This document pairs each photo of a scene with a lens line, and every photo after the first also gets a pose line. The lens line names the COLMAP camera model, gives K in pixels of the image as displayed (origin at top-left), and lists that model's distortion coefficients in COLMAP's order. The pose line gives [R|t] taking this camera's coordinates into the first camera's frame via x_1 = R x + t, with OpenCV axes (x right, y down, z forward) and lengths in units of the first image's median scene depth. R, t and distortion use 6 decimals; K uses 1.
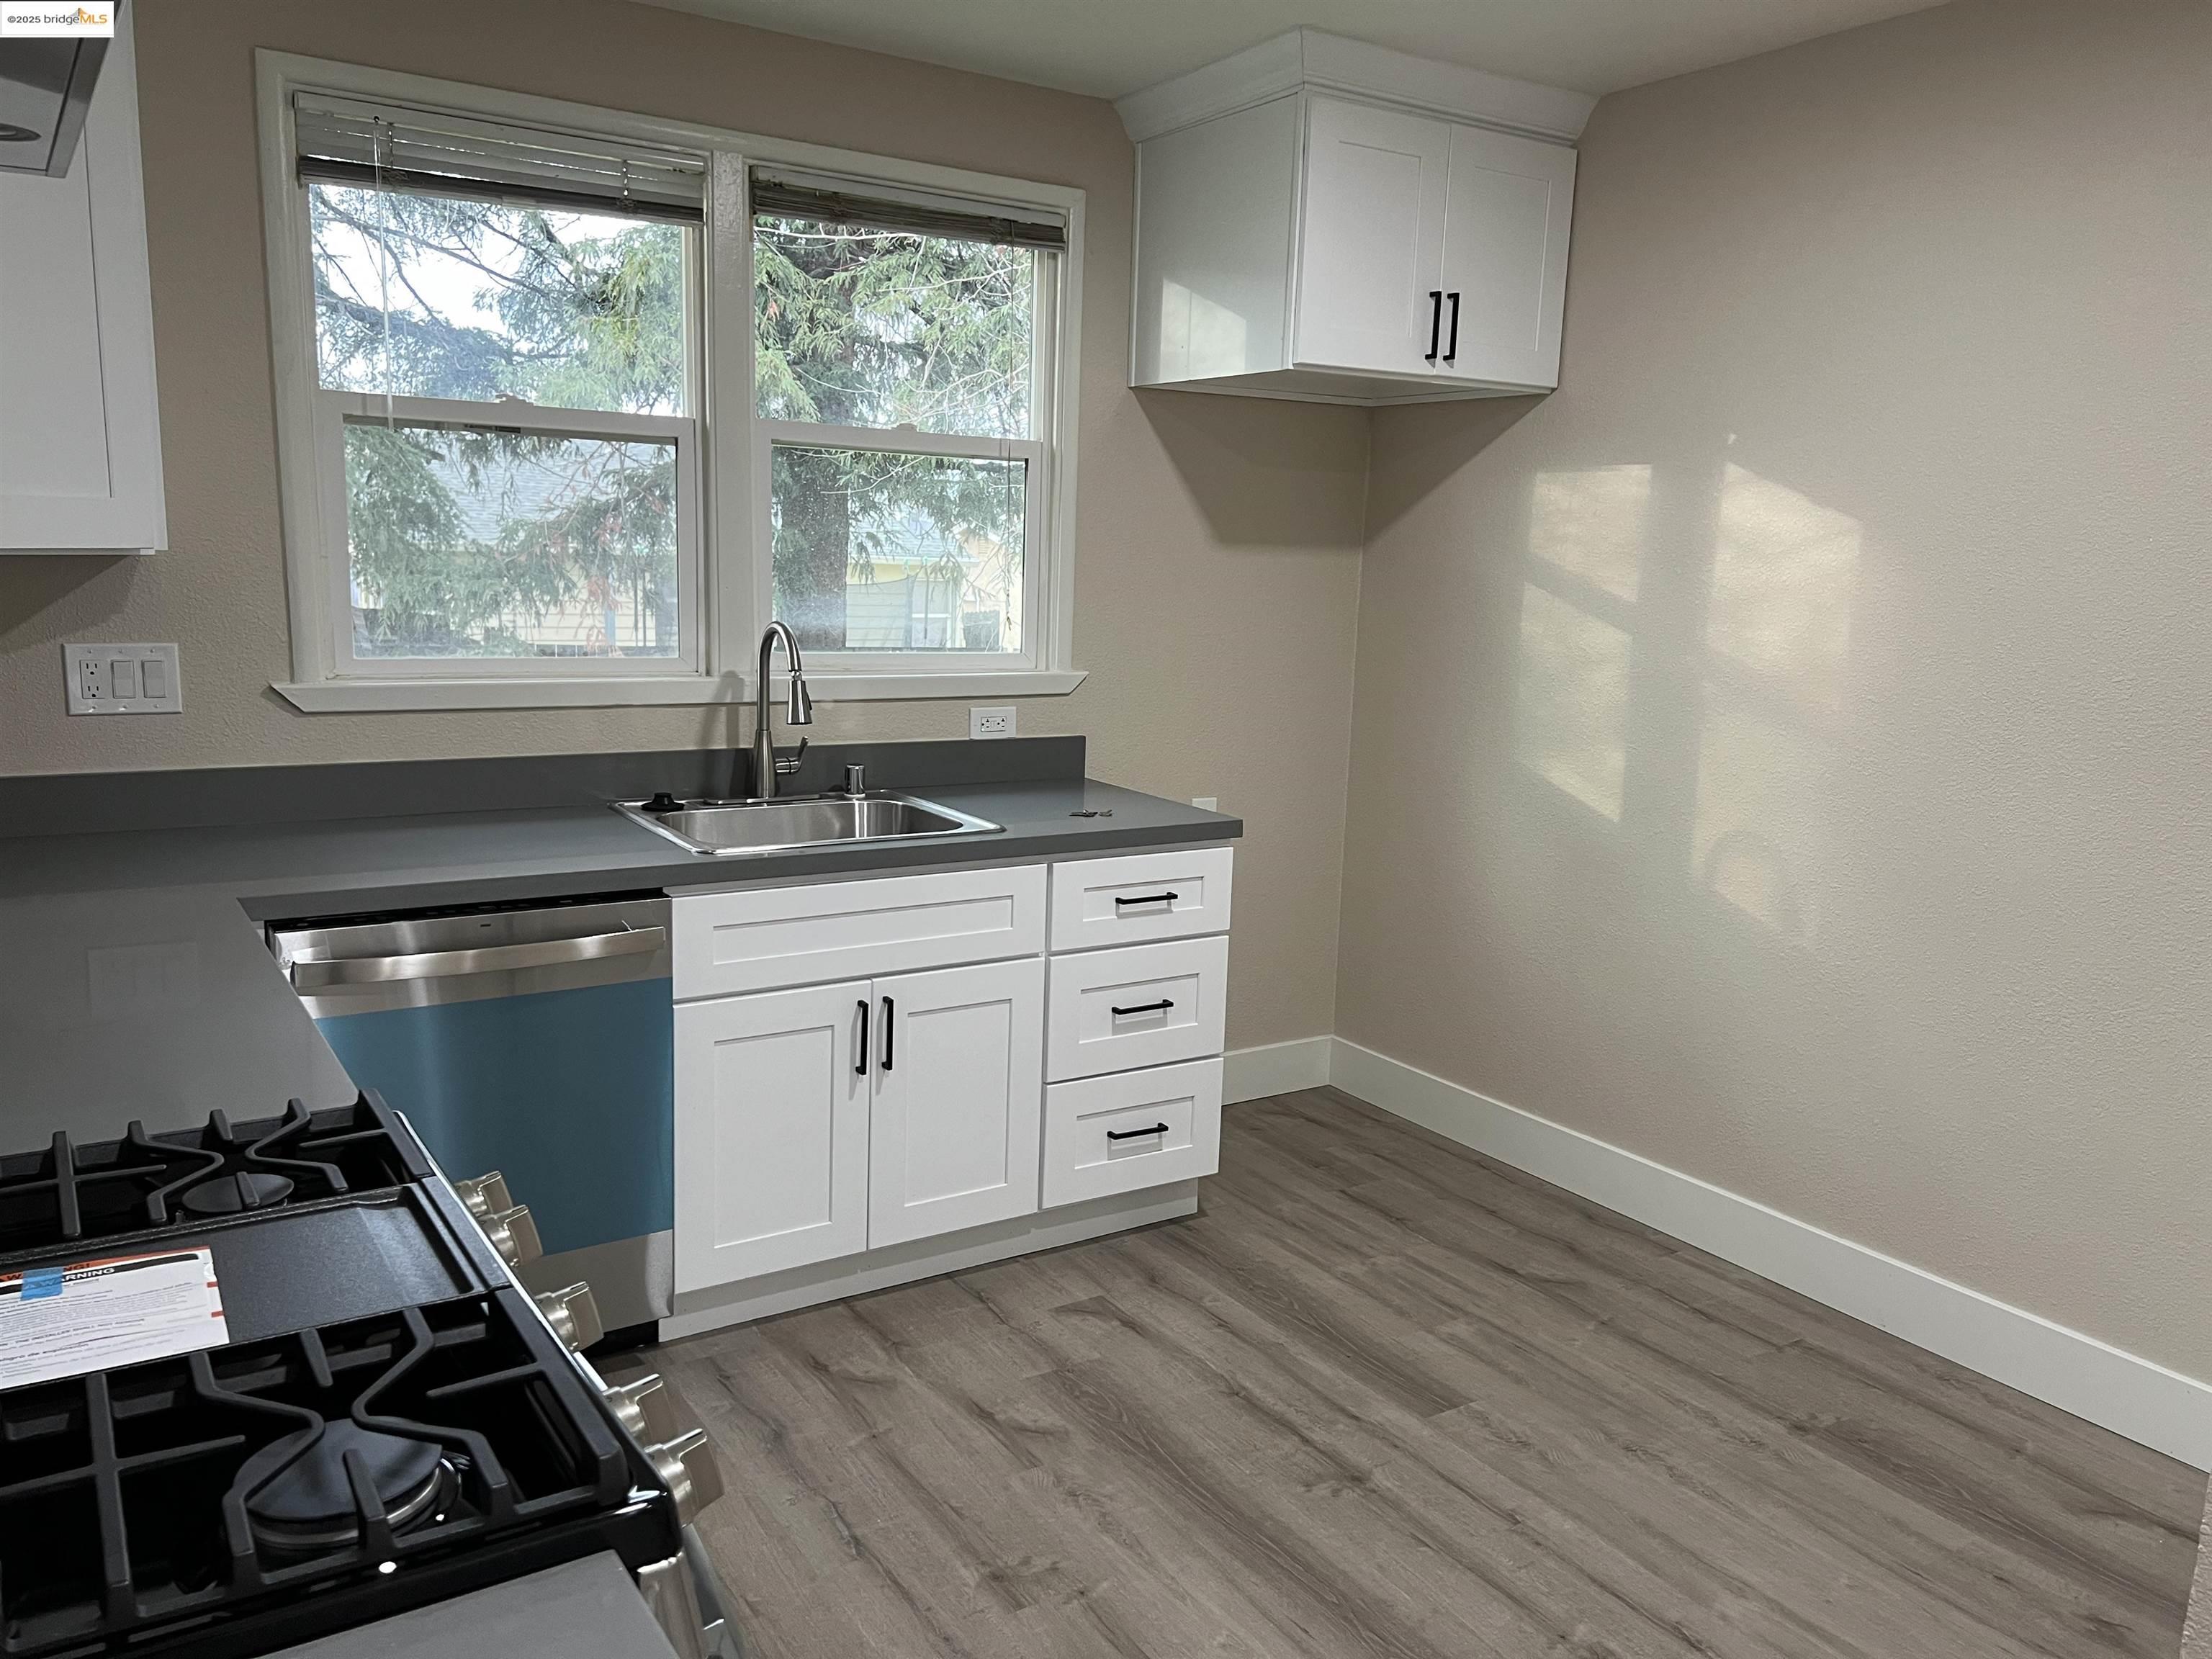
lens RADIAL K [[1655.1, 0, 1104.8], [0, 1655.1, 833.8], [0, 0, 1]] dist [0.050159, -0.051496]
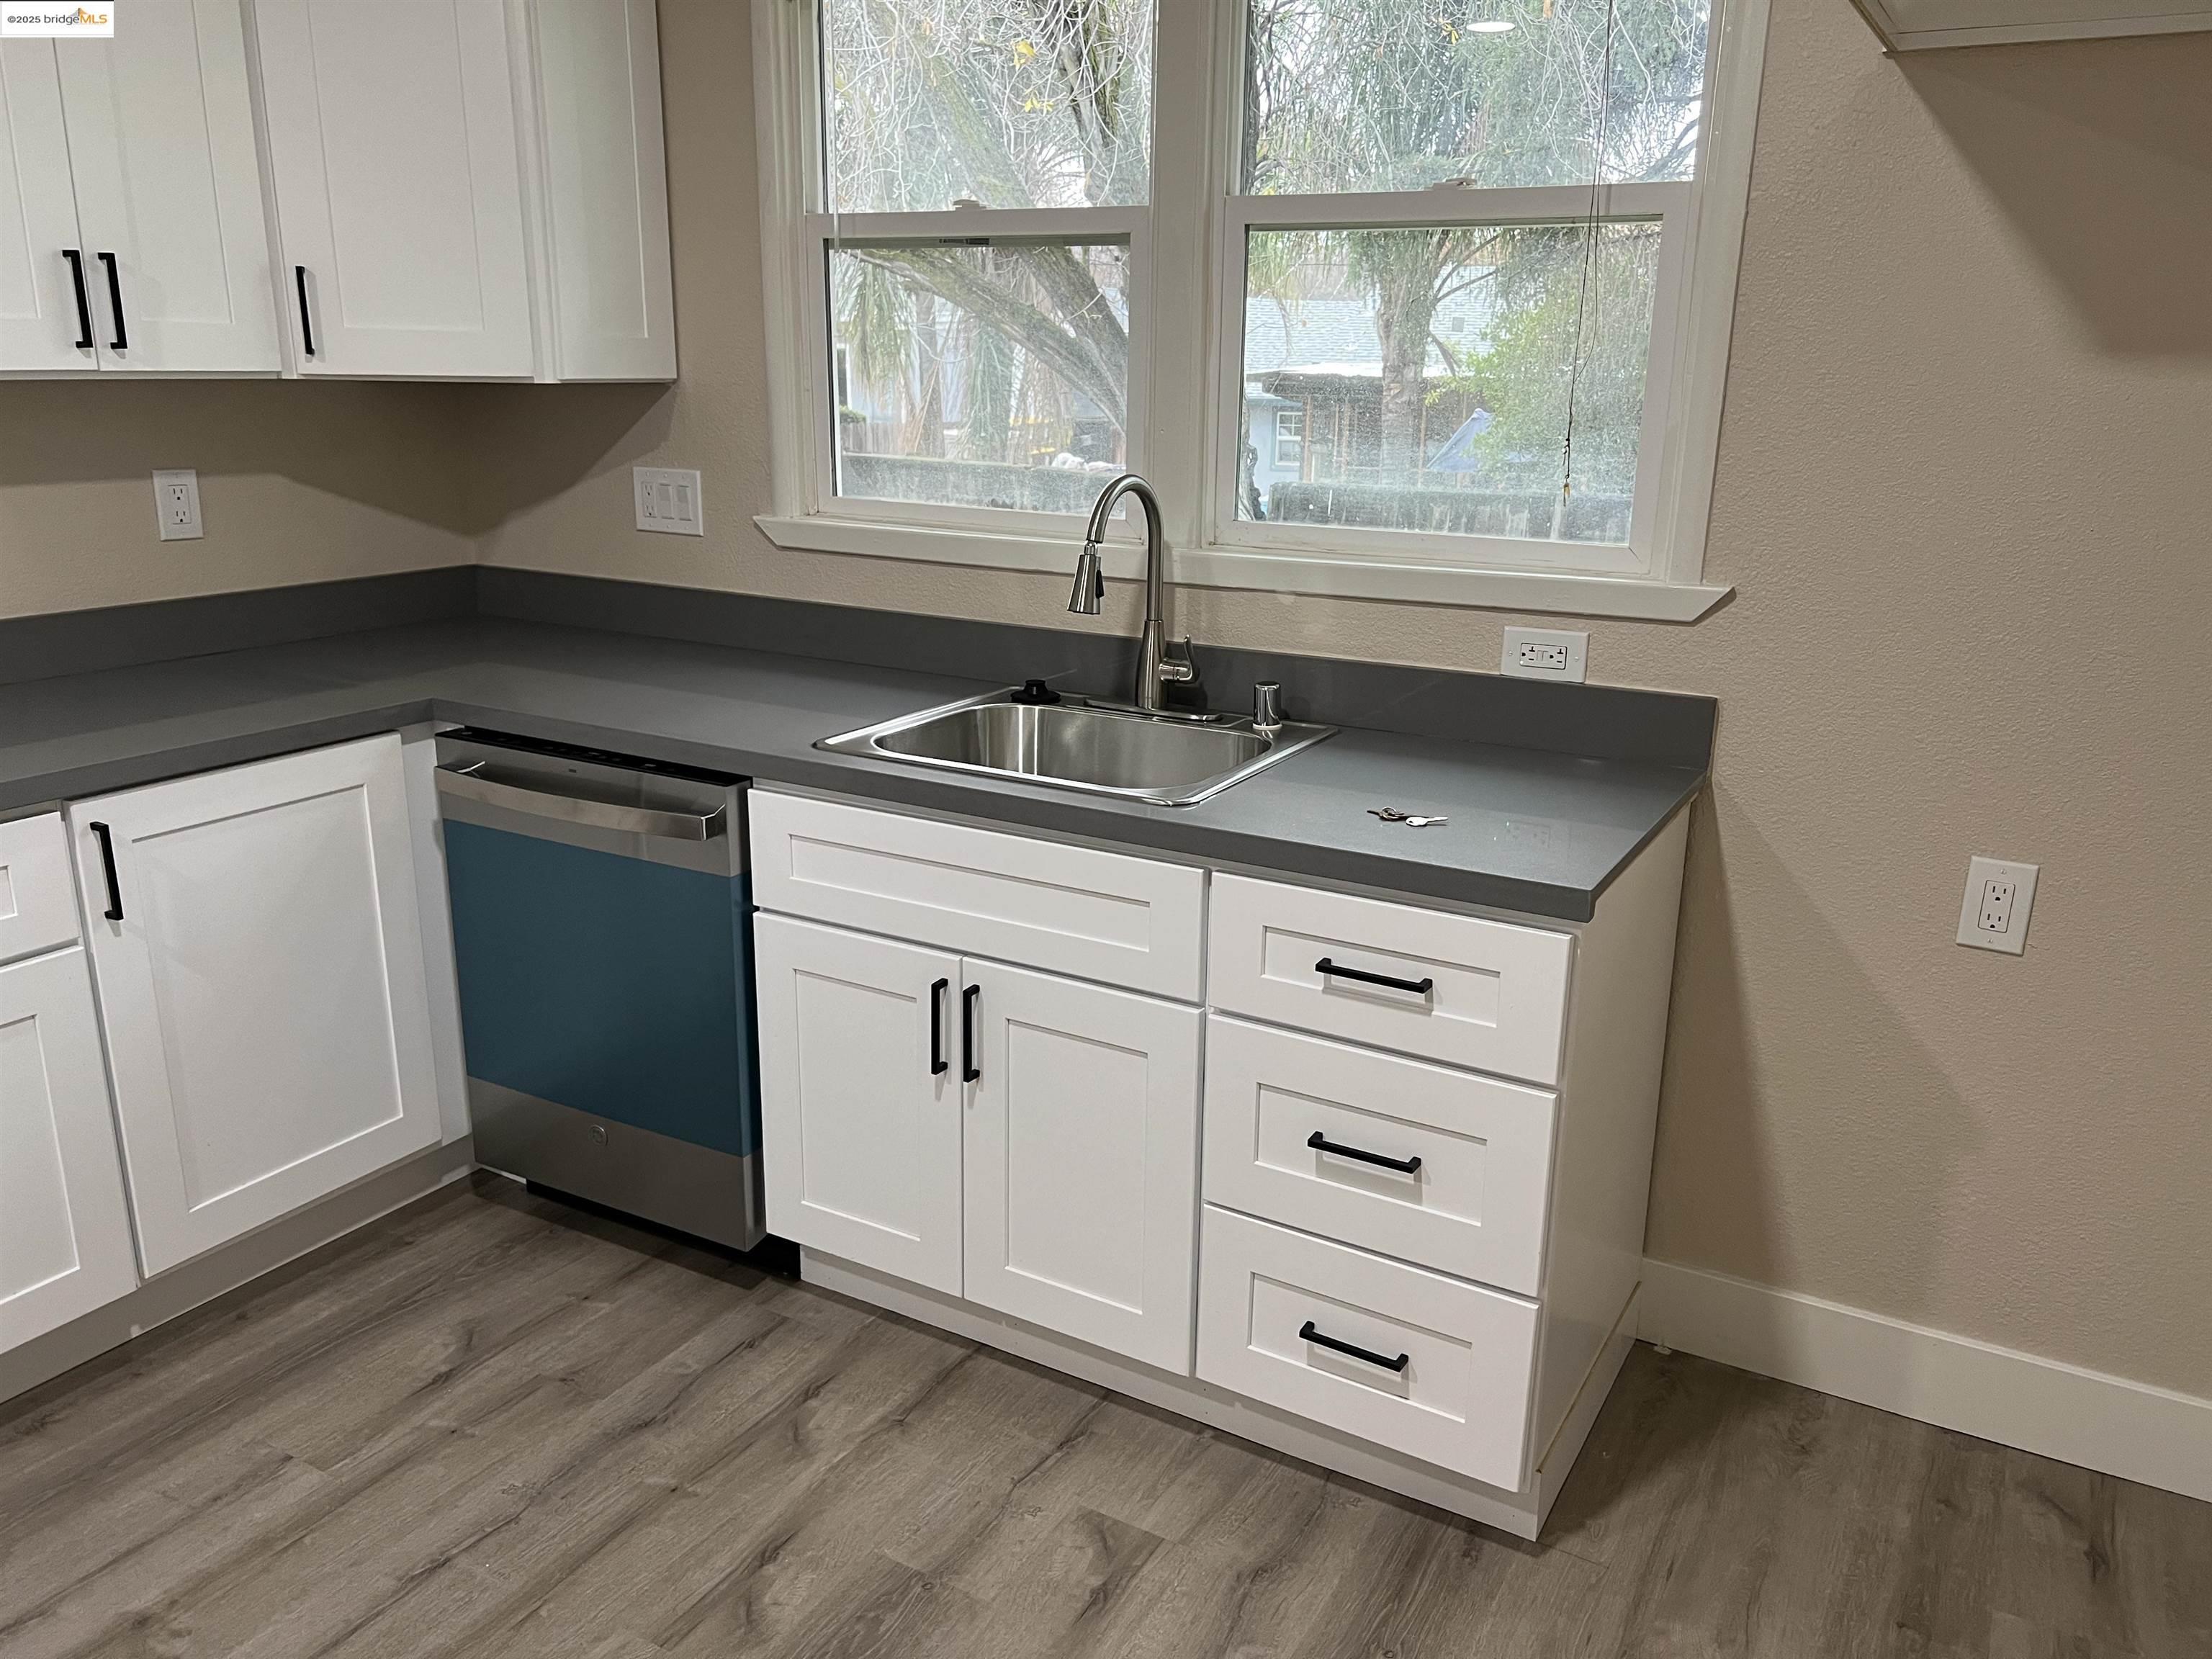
lens RADIAL K [[1655.1, 0, 1086.0], [0, 1655.1, 829.5], [0, 0, 1]] dist [0.050159, -0.051496]
pose [[0.453832, 0.219300, -0.863680, 0.503101], [-0.152307, 0.974071, 0.167298, -0.099191], [0.877974, 0.055620, 0.475466, 0.673710]]
